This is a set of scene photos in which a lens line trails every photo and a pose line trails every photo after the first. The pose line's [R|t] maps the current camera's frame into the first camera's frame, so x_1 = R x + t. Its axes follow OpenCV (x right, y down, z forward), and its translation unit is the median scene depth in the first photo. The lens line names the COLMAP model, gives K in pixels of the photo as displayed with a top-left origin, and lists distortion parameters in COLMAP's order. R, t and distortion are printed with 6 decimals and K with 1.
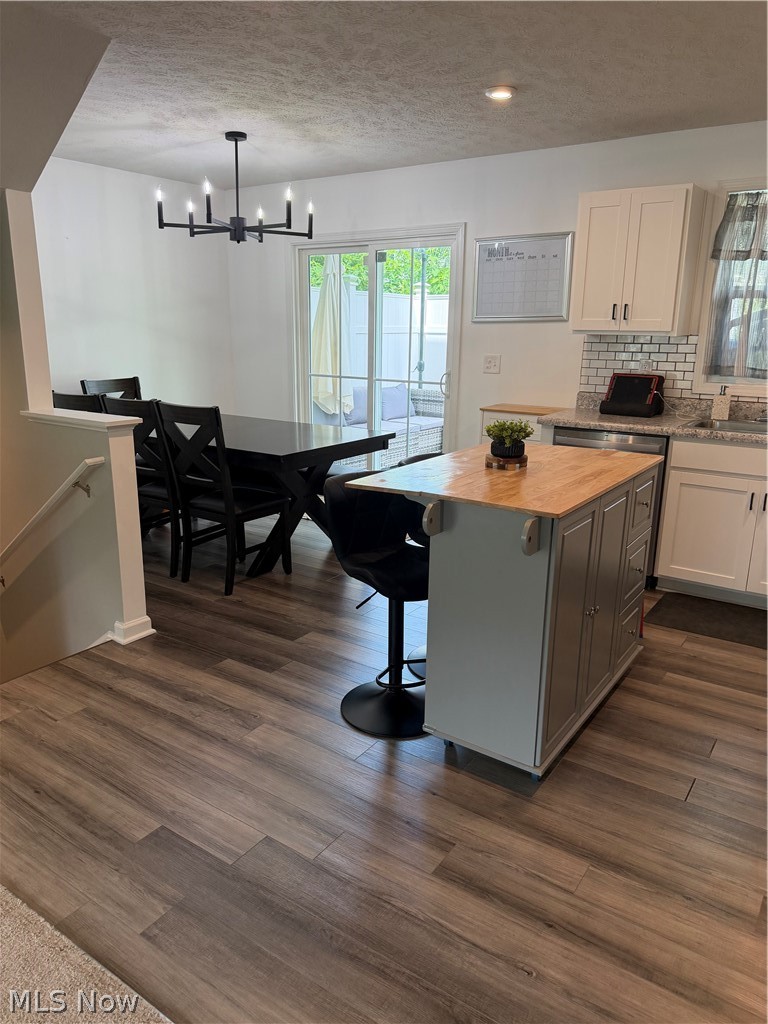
lens RADIAL K [[715.8, 0, 384.0], [0, 715.8, 516.7], [0, 0, 1]] dist [0.101289, -0.158853]
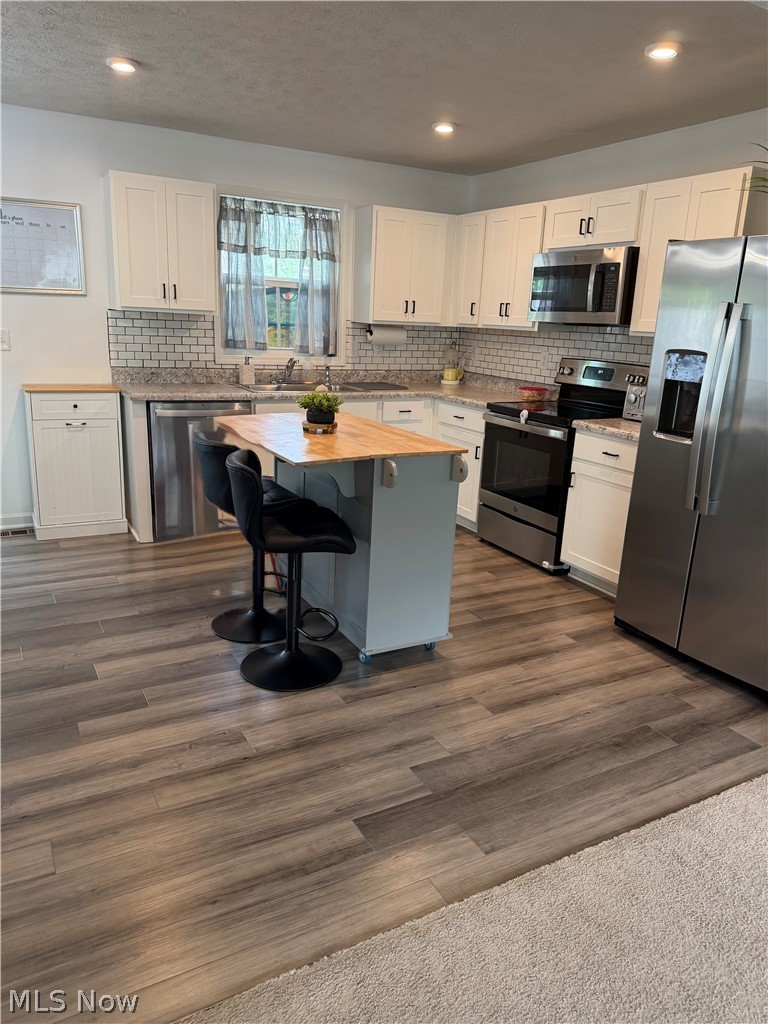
lens RADIAL K [[715.8, 0, 384.0], [0, 715.8, 516.7], [0, 0, 1]] dist [0.101289, -0.158853]
pose [[0.447115, -0.230791, 0.864189, -0.566160], [0.194642, 0.968092, 0.157835, -0.067023], [-0.873042, 0.097638, 0.477771, 0.242720]]
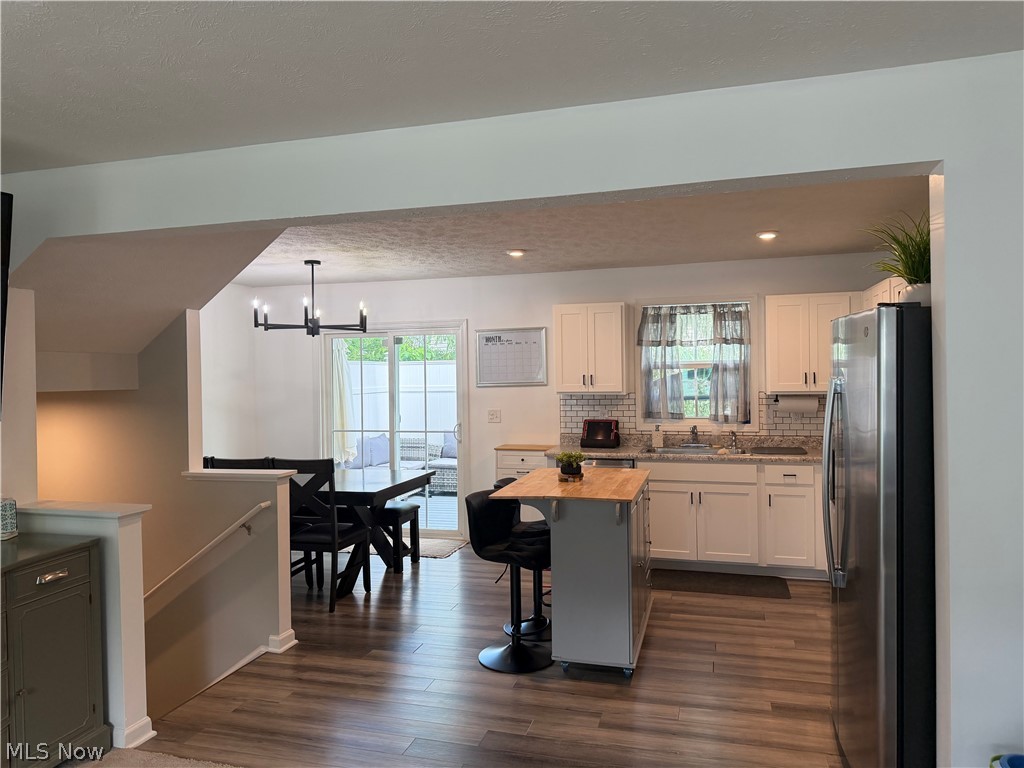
lens RADIAL K [[715.8, 0, 509.8], [0, 715.8, 377.3], [0, 0, 1]] dist [0.101289, -0.158853]
pose [[0.947192, -0.027284, 0.319503, -0.311085], [0.107665, 0.965593, -0.236723, 0.047717], [-0.302051, 0.258622, 0.917540, -0.322175]]
